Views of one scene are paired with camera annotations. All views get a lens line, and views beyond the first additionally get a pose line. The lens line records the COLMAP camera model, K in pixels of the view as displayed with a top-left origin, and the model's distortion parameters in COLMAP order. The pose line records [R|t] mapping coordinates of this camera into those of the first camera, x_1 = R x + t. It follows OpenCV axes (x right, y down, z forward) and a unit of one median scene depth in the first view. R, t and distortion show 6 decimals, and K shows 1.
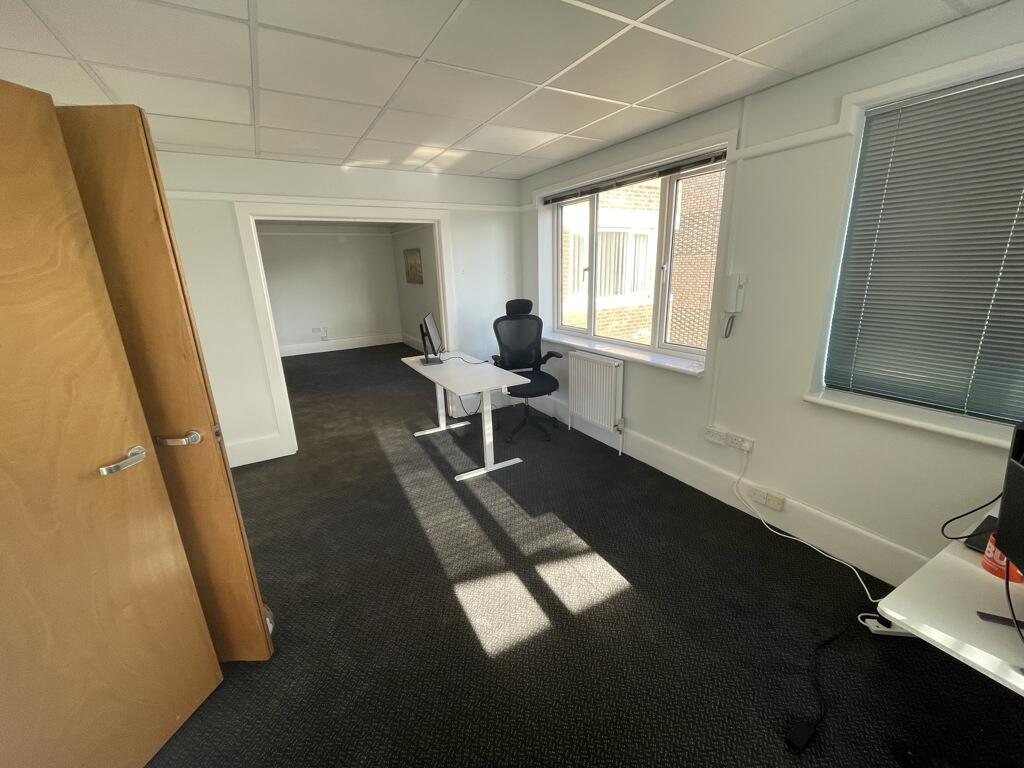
lens RADIAL K [[415.4, 0, 512.0], [0, 415.4, 384.0], [0, 0, 1]] dist [0.000963, -0.000040]
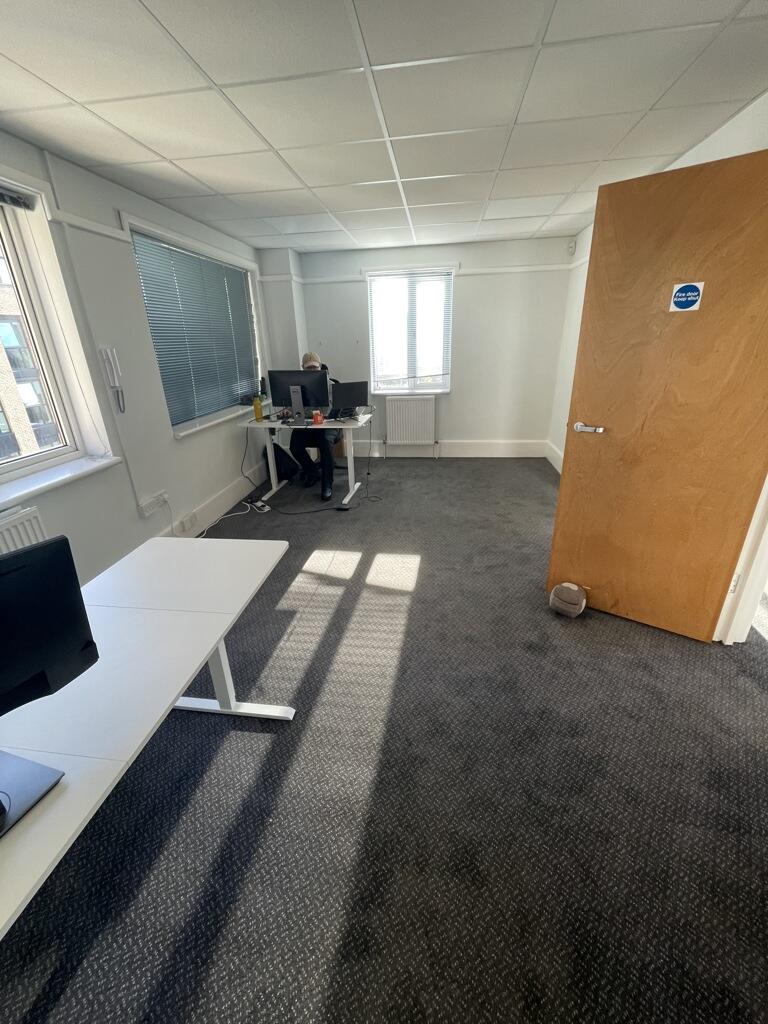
lens RADIAL K [[415.4, 0, 384.0], [0, 415.4, 512.0], [0, 0, 1]] dist [0.000963, -0.000040]
pose [[-0.790794, -0.181329, 0.584607, -0.661060], [0.226874, 0.800242, 0.555104, -0.352910], [-0.568483, 0.571605, -0.591688, 1.442033]]
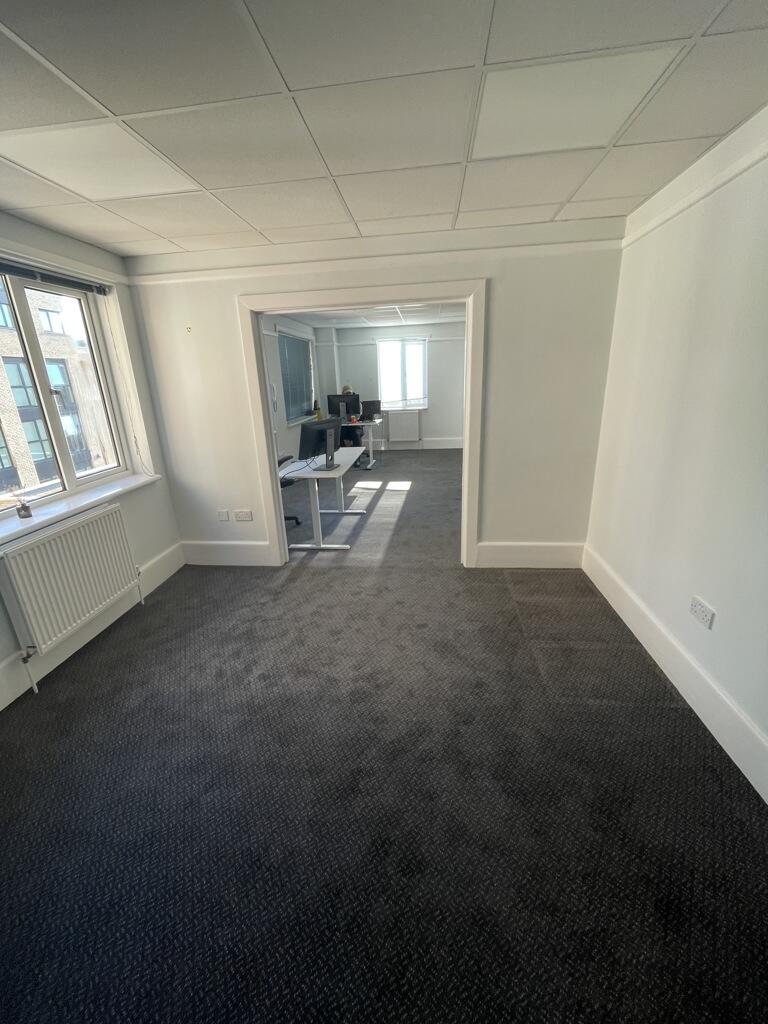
lens RADIAL K [[415.4, 0, 384.0], [0, 415.4, 512.0], [0, 0, 1]] dist [0.000963, -0.000040]
pose [[-0.804463, -0.122019, 0.581336, -1.383294], [0.231166, 0.837213, 0.495617, -0.659717], [-0.547177, 0.533090, -0.645300, 2.512282]]
